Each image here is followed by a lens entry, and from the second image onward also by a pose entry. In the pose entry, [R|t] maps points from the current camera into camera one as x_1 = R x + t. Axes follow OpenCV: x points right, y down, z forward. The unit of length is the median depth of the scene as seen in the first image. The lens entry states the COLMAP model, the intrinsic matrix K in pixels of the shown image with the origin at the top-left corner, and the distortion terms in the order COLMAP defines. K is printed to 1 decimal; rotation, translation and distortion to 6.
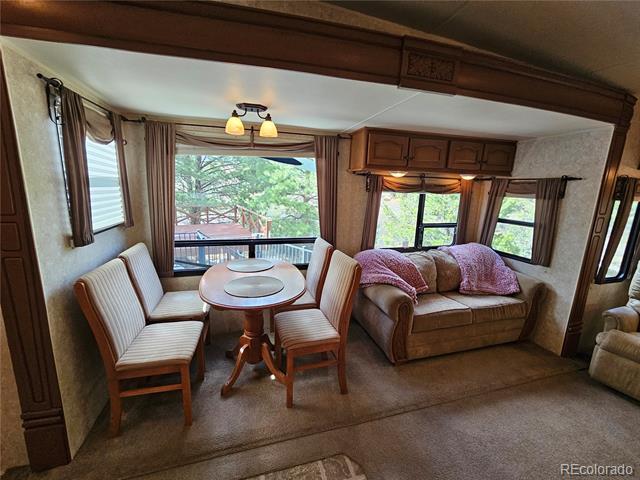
lens RADIAL K [[263.1, 0, 315.2], [0, 263.1, 237.1], [0, 0, 1]] dist [-0.002050, 0.000023]
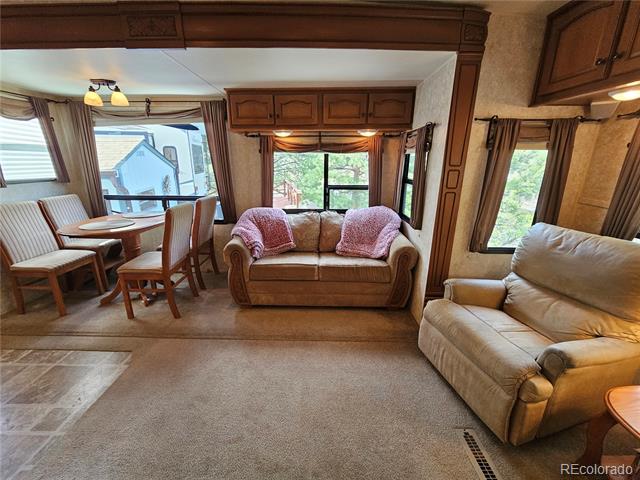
lens RADIAL K [[263.1, 0, 316.6], [0, 263.1, 235.7], [0, 0, 1]] dist [-0.002050, 0.000023]
pose [[0.953990, 0.055571, -0.294645, 0.795978], [-0.032788, 0.996117, 0.081710, 0.069181], [0.298042, -0.068290, 0.952107, 0.044854]]
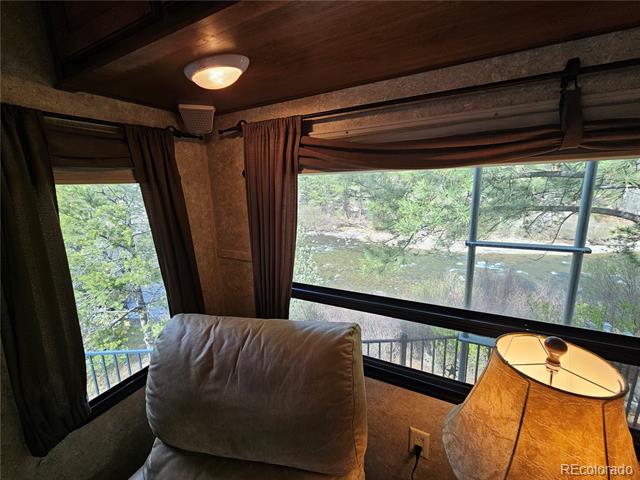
lens RADIAL K [[263.1, 0, 316.9], [0, 263.1, 235.1], [0, 0, 1]] dist [-0.002050, 0.000023]
pose [[0.686518, -0.200133, 0.699028, 1.069000], [0.210620, 0.974893, 0.072262, -0.027302], [-0.695940, 0.097620, 0.711434, 0.494562]]
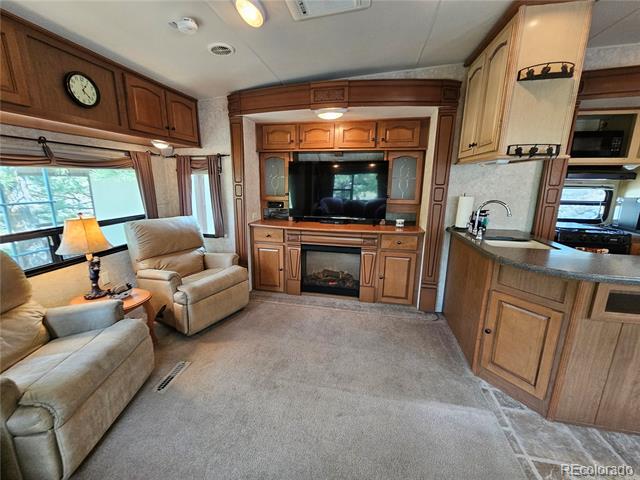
lens RADIAL K [[263.1, 0, 314.2], [0, 263.1, 235.5], [0, 0, 1]] dist [-0.002050, 0.000023]
pose [[-0.881706, -0.137456, 0.451331, 0.340249], [0.060403, 0.915858, 0.396933, -0.107451], [-0.467916, 0.377241, -0.799215, 0.835248]]
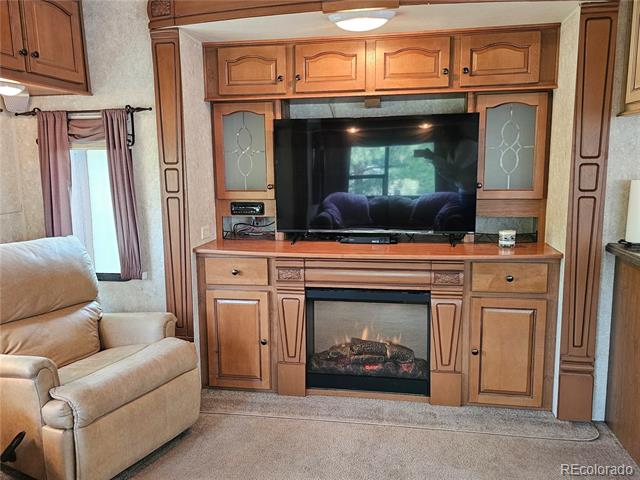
lens RADIAL K [[527.2, 0, 317.7], [0, 527.2, 240.3], [0, 0, 1]] dist [0.048585, -0.033831]
pose [[-0.901051, -0.085239, 0.425254, 0.417356], [0.076026, 0.934274, 0.348357, -0.098808], [-0.426997, 0.346218, -0.835348, 0.841209]]
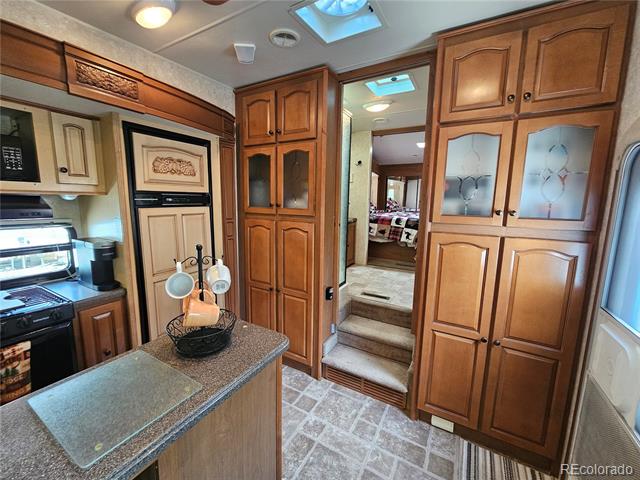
lens RADIAL K [[263.1, 0, 315.2], [0, 263.1, 235.3], [0, 0, 1]] dist [-0.002050, 0.000023]
pose [[-0.720692, 0.045995, -0.691728, -0.213189], [-0.186219, 0.948281, 0.257070, -0.075602], [0.667776, 0.314081, -0.674854, 0.304403]]
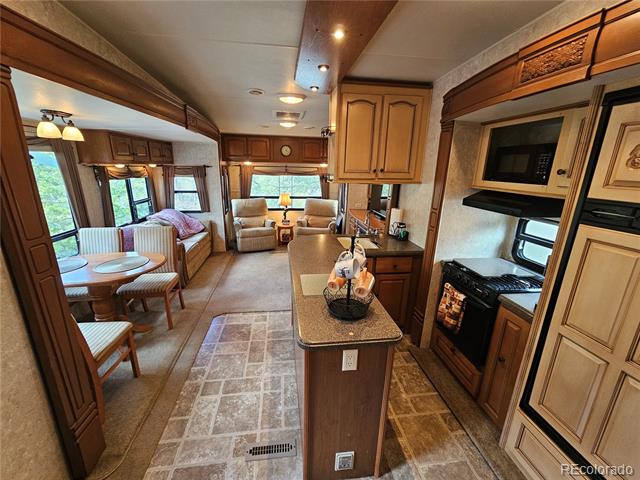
lens RADIAL K [[263.1, 0, 314.9], [0, 263.1, 236.1], [0, 0, 1]] dist [-0.002050, 0.000023]
pose [[0.152593, -0.282616, 0.947018, -0.872204], [0.185510, 0.949398, 0.253435, -0.064419], [-0.970722, 0.137009, 0.197300, -0.119823]]
